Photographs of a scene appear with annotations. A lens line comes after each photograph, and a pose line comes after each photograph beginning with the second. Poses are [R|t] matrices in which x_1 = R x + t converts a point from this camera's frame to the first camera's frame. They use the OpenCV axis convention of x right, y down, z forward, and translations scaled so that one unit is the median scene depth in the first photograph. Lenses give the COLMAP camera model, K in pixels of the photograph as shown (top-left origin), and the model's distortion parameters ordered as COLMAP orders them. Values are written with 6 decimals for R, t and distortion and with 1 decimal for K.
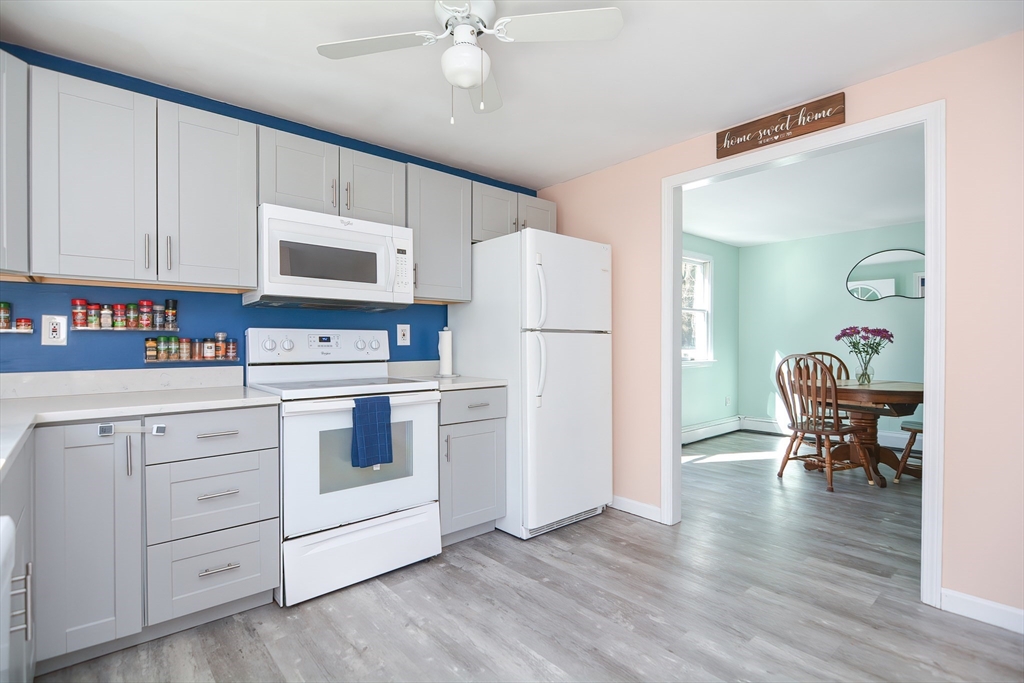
lens RADIAL K [[488.2, 0, 513.6], [0, 488.2, 346.5], [0, 0, 1]] dist [-0.010322, -0.000046]
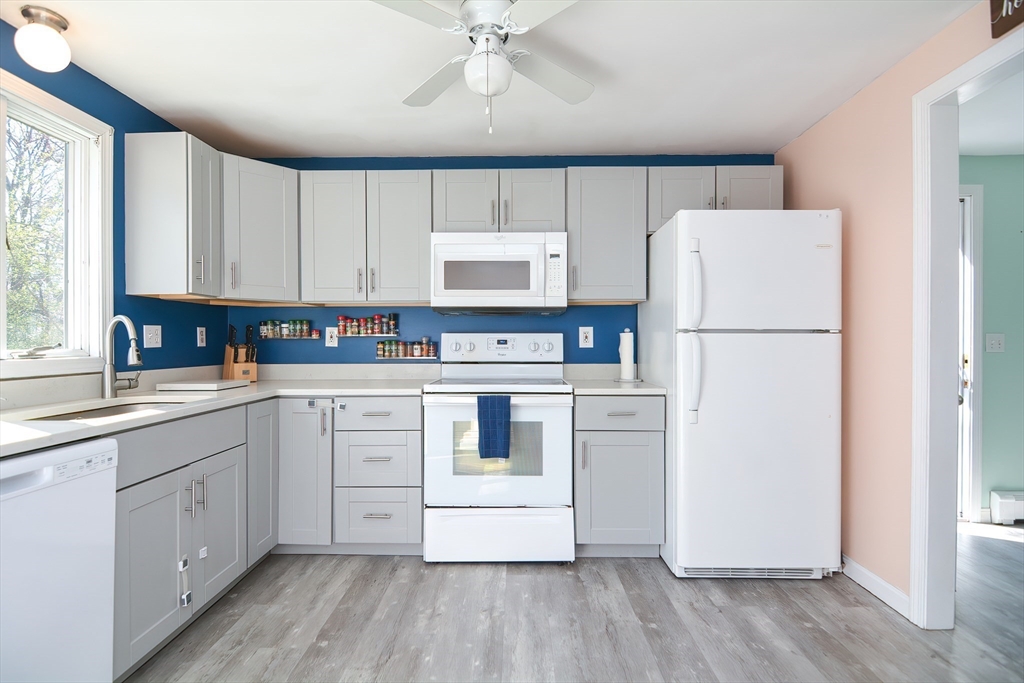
lens RADIAL K [[496.0, 0, 513.0], [0, 496.0, 345.5], [0, 0, 1]] dist [-0.003061, -0.009985]
pose [[0.739040, 0.002793, -0.673656, 0.442996], [-0.005012, 0.999987, -0.001351, -0.005955], [0.673643, 0.004375, 0.739044, 0.188625]]
